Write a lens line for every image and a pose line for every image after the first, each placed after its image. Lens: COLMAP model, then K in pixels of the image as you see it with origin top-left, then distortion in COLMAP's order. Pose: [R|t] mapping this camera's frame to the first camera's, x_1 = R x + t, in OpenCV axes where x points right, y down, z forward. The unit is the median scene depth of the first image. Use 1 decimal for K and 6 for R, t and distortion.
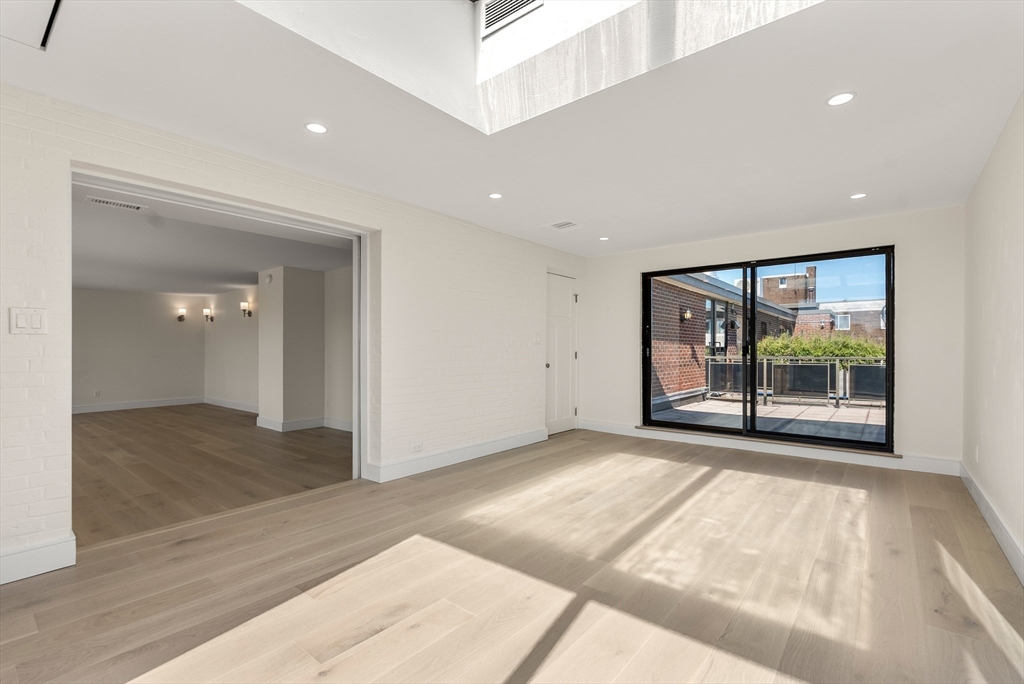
lens RADIAL K [[460.3, 0, 513.2], [0, 460.3, 348.5], [0, 0, 1]] dist [0.000854, -0.000303]
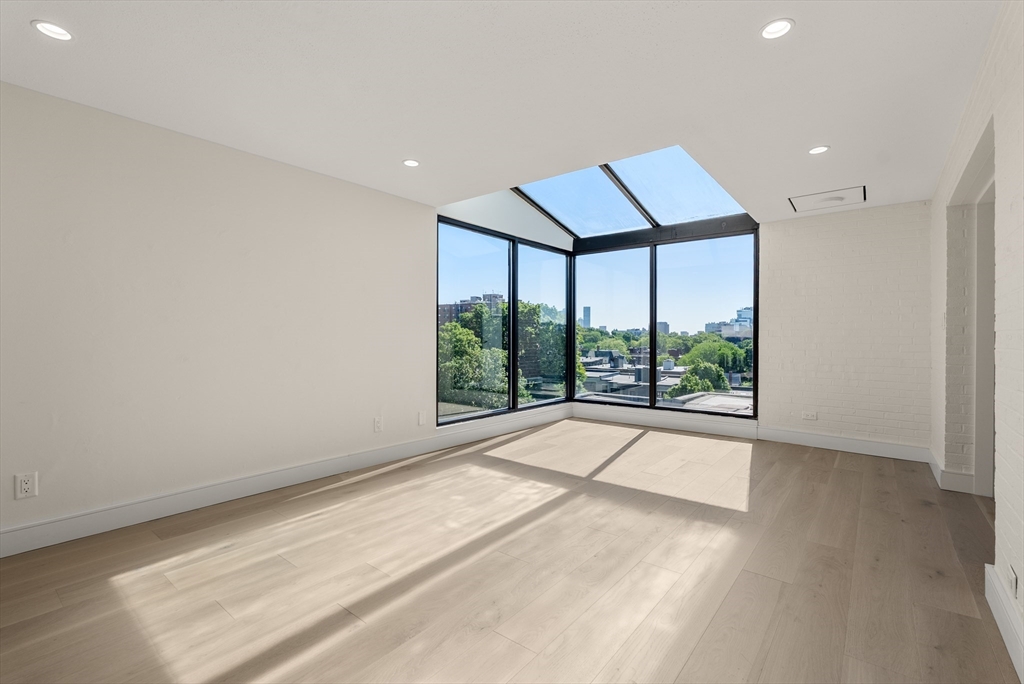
lens RADIAL K [[460.3, 0, 510.0], [0, 460.3, 338.8], [0, 0, 1]] dist [0.000854, -0.000303]
pose [[-0.999943, -0.007251, -0.007827, 0.356029], [-0.007233, 0.999971, -0.002390, 0.008334], [0.007844, -0.002333, -0.999967, 2.094324]]
